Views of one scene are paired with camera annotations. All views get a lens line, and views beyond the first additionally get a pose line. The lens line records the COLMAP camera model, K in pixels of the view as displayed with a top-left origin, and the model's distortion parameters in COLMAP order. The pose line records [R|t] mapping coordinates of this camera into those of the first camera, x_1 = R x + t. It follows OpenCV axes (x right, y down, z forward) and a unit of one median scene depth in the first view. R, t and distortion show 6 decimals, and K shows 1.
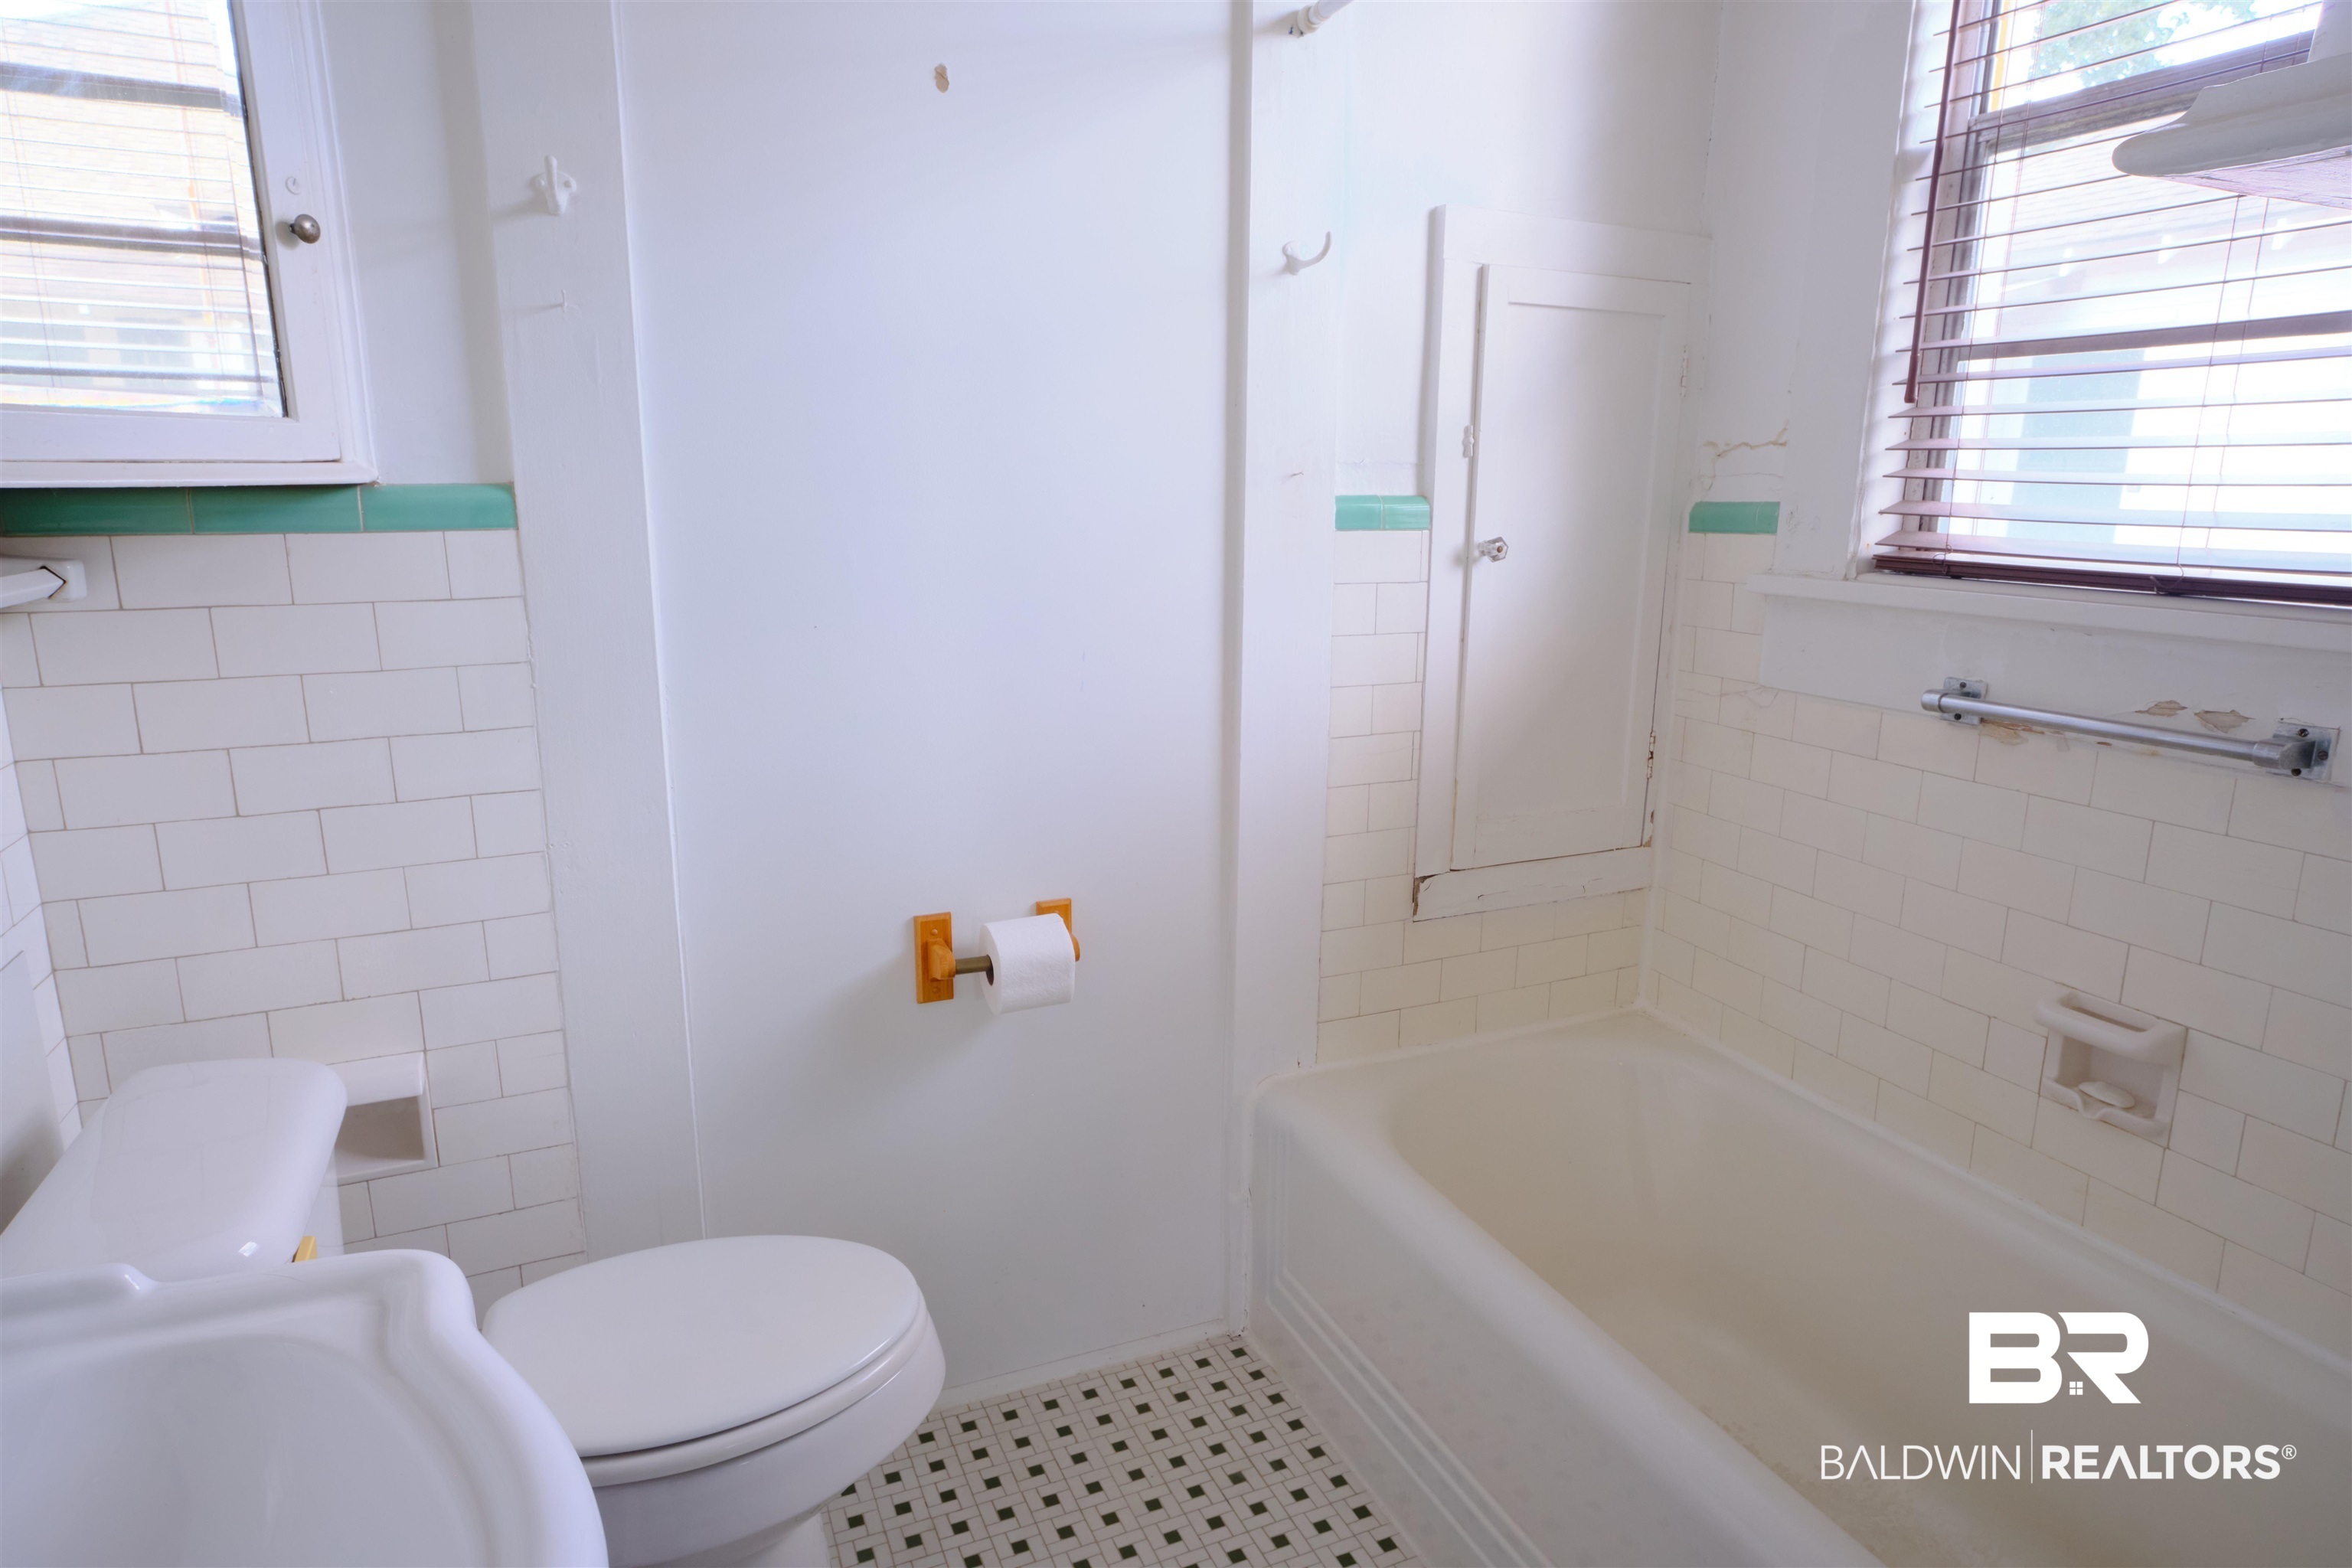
lens RADIAL K [[1338.8, 0, 1175.2], [0, 1338.8, 781.1], [0, 0, 1]] dist [-0.021894, 0.018731]
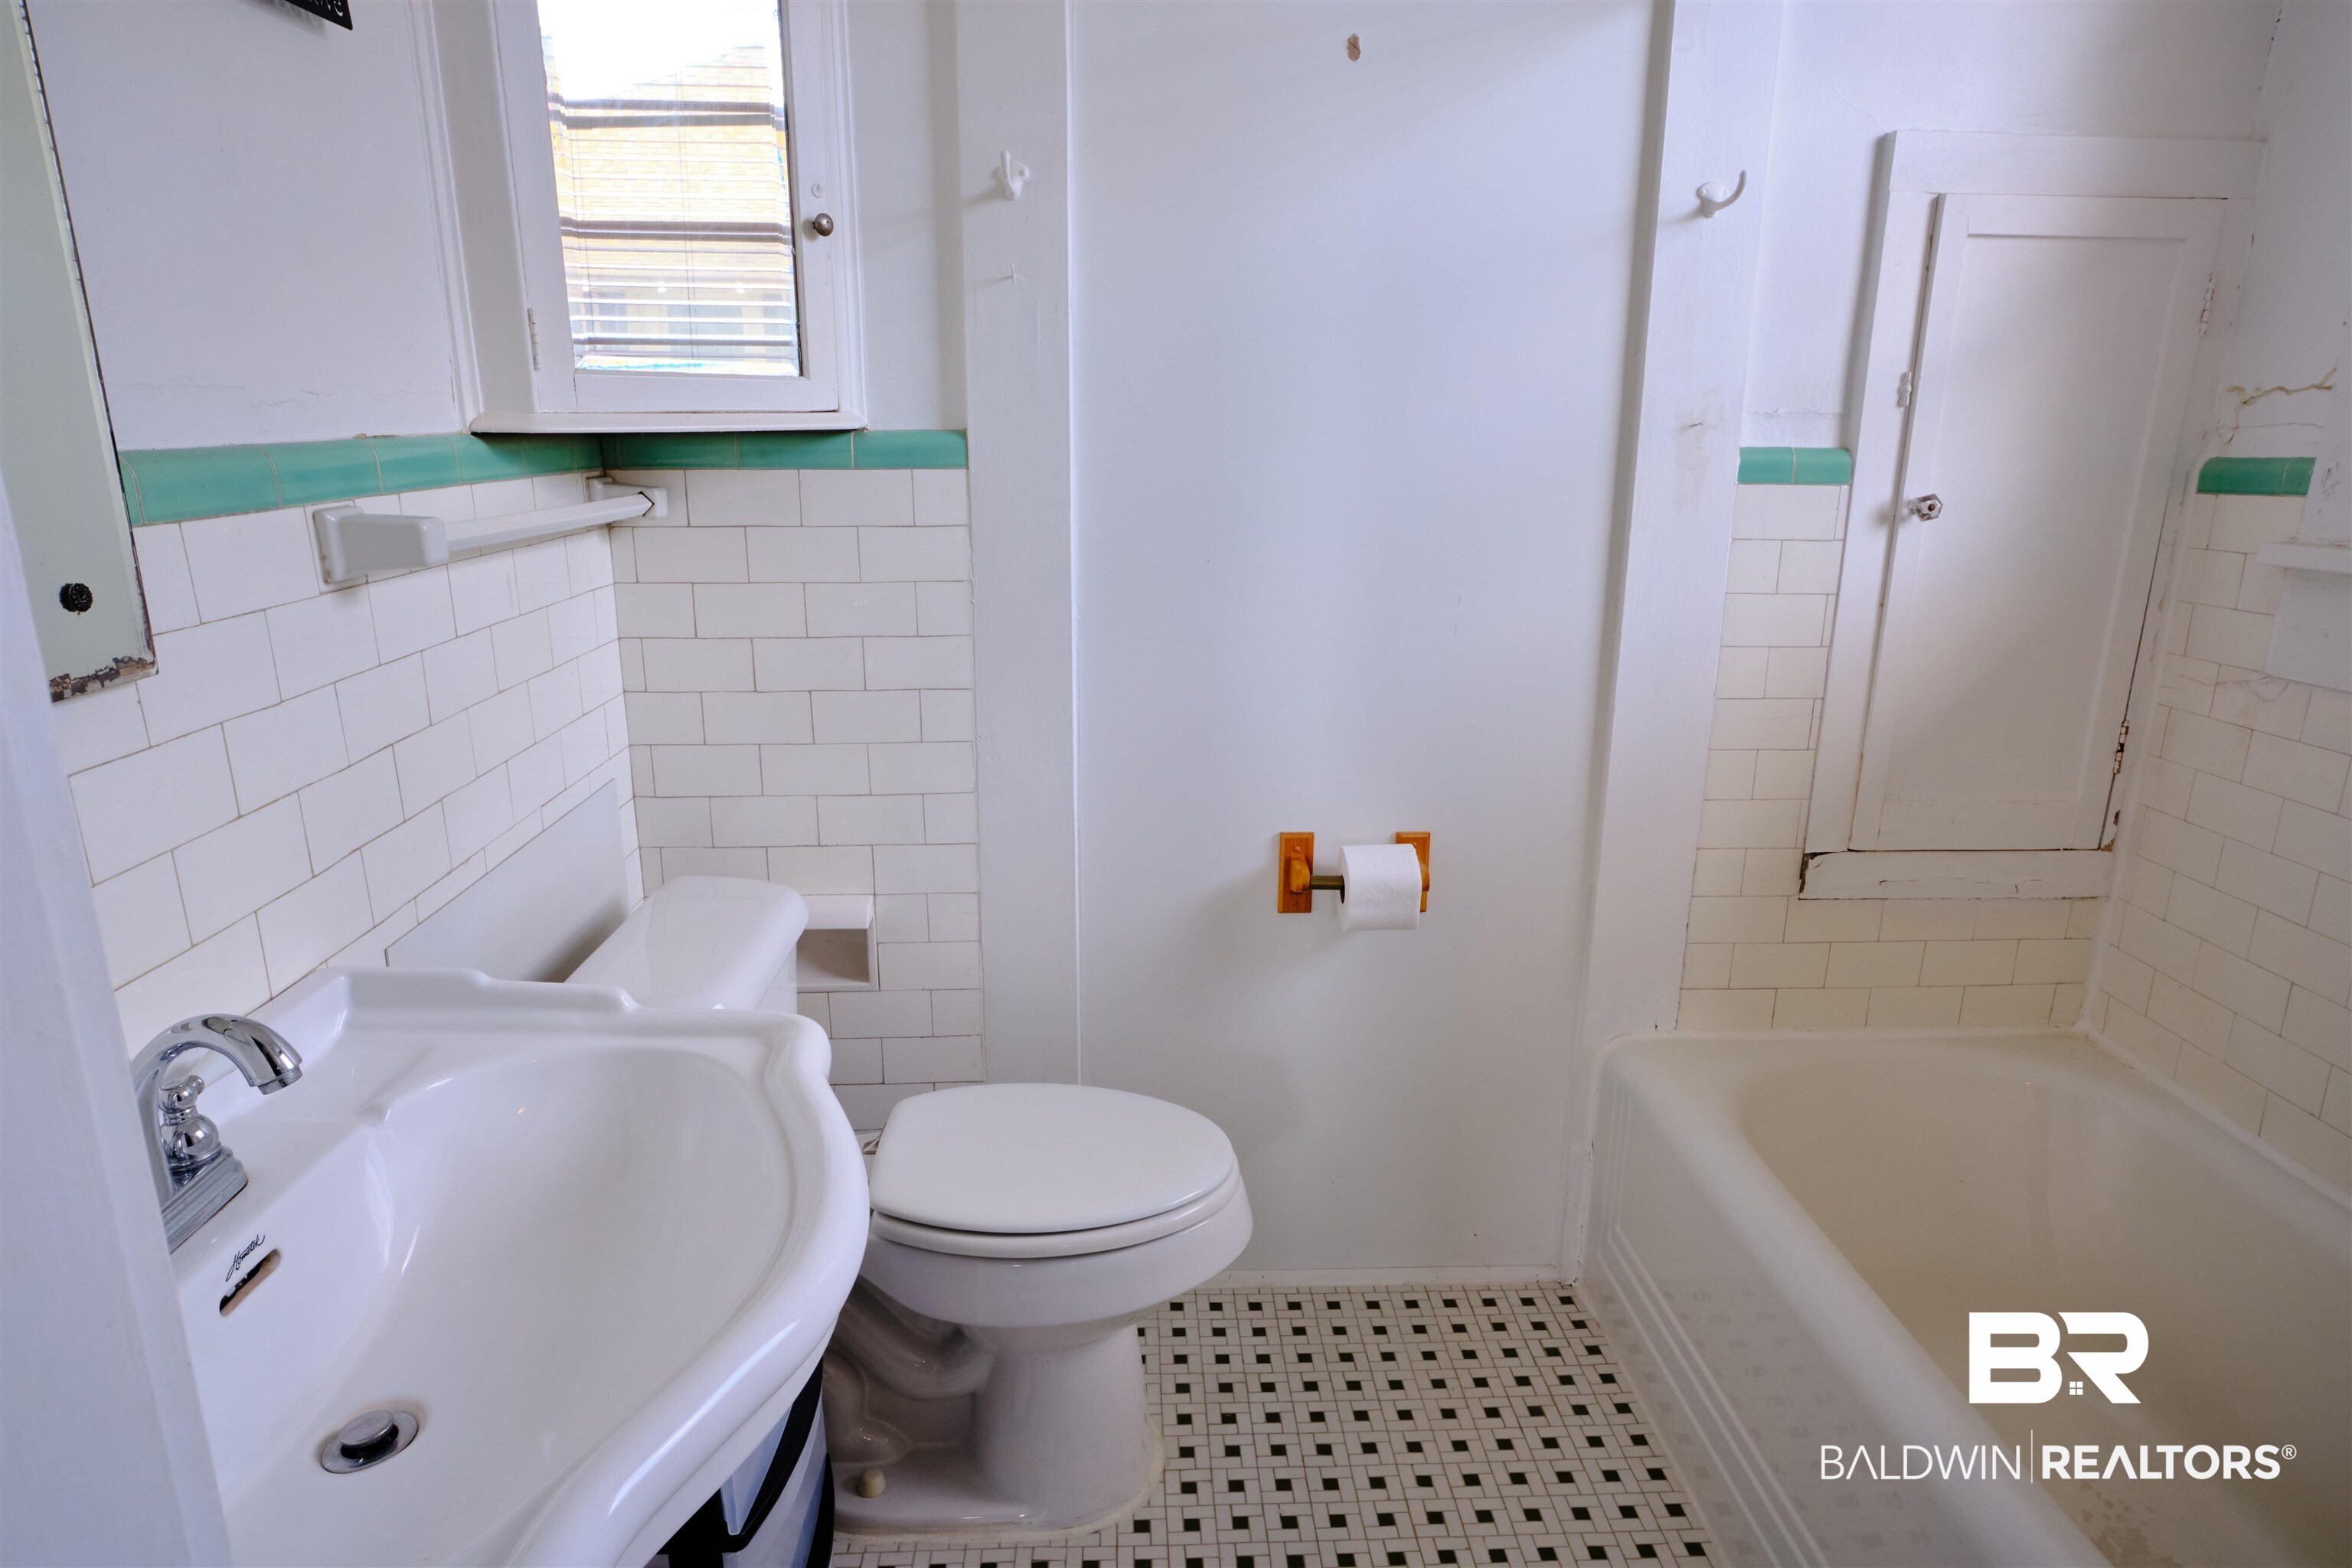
lens RADIAL K [[1338.8, 0, 1175.0], [0, 1338.8, 780.9], [0, 0, 1]] dist [-0.021894, 0.018731]
pose [[0.932695, 0.095051, -0.347915, 0.097831], [-0.081872, 0.995263, 0.052425, 0.009065], [0.351250, -0.020412, 0.936059, -0.047906]]
